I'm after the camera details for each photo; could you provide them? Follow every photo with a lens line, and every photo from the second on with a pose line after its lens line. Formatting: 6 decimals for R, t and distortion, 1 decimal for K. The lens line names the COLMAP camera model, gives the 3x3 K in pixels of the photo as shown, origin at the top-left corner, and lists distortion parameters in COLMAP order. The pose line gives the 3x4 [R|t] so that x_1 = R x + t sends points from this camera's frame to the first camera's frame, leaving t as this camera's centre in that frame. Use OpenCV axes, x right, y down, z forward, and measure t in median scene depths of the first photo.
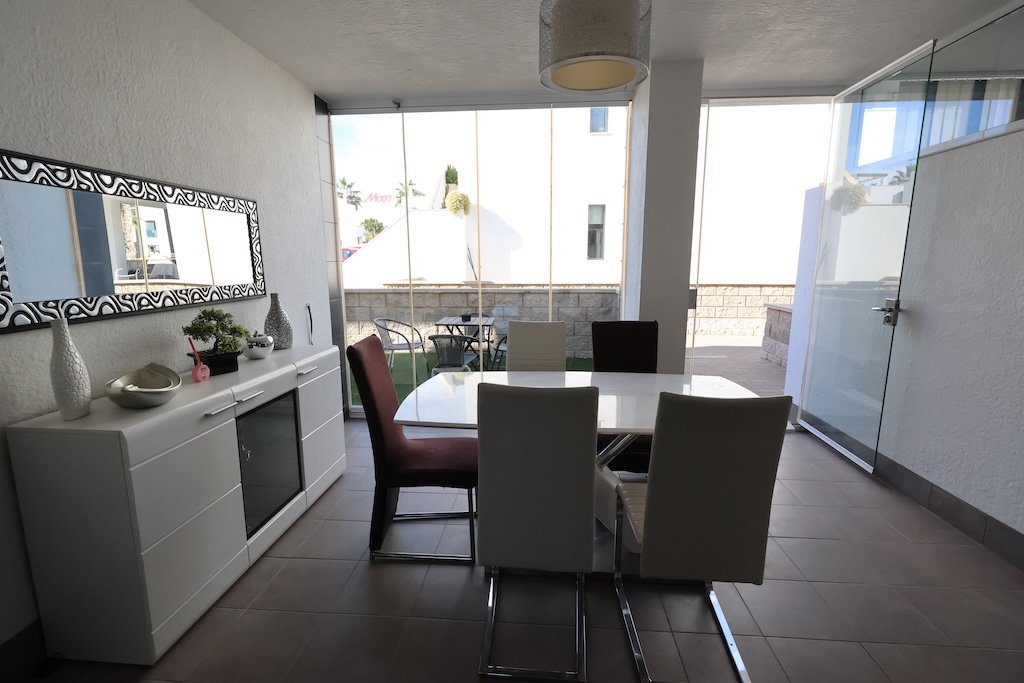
lens RADIAL K [[470.6, 0, 512.0], [0, 470.6, 341.5], [0, 0, 1]] dist [-0.006831, 0.000361]
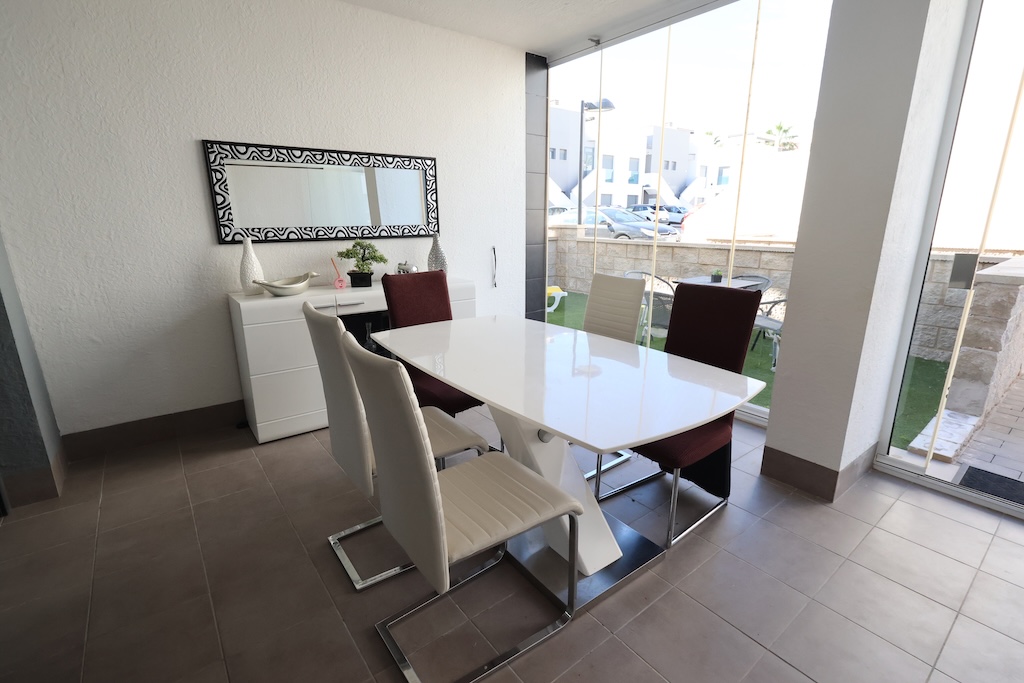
lens RADIAL K [[470.6, 0, 512.0], [0, 470.6, 341.5], [0, 0, 1]] dist [-0.006831, 0.000361]
pose [[0.672915, 0.193524, -0.713956, 0.594599], [-0.128311, 0.981077, 0.144994, -0.028321], [0.728506, -0.005960, 0.685013, 0.287710]]
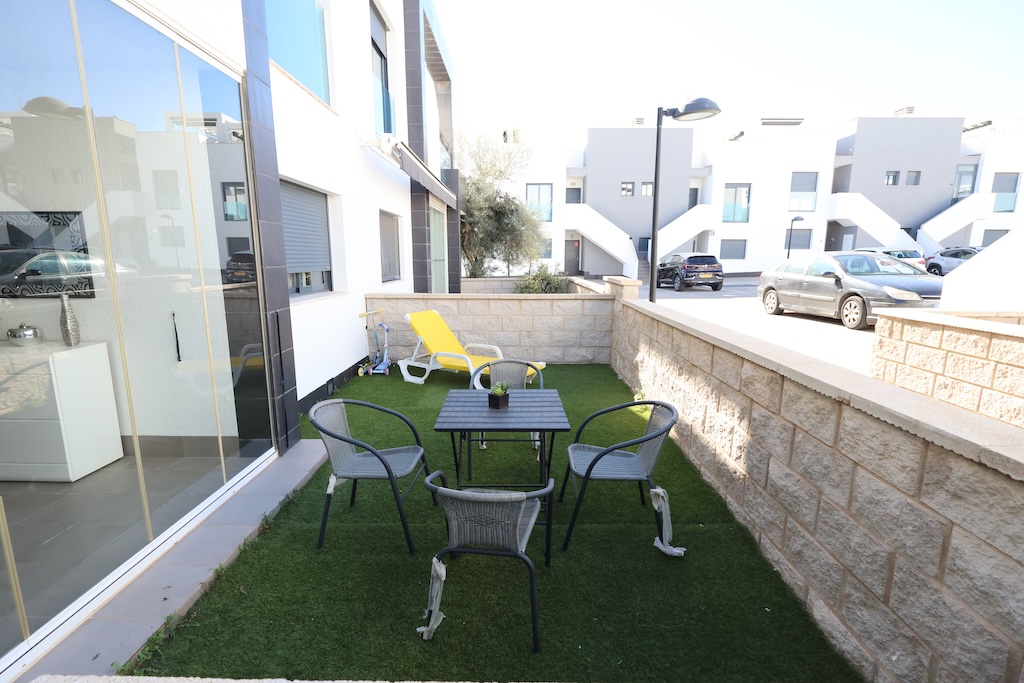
lens RADIAL K [[470.6, 0, 512.0], [0, 470.6, 341.5], [0, 0, 1]] dist [-0.006831, 0.000361]
pose [[0.048652, 0.174046, -0.983535, 0.690628], [-0.169326, 0.971885, 0.163608, -0.398063], [0.984359, 0.158578, 0.076755, 2.161518]]
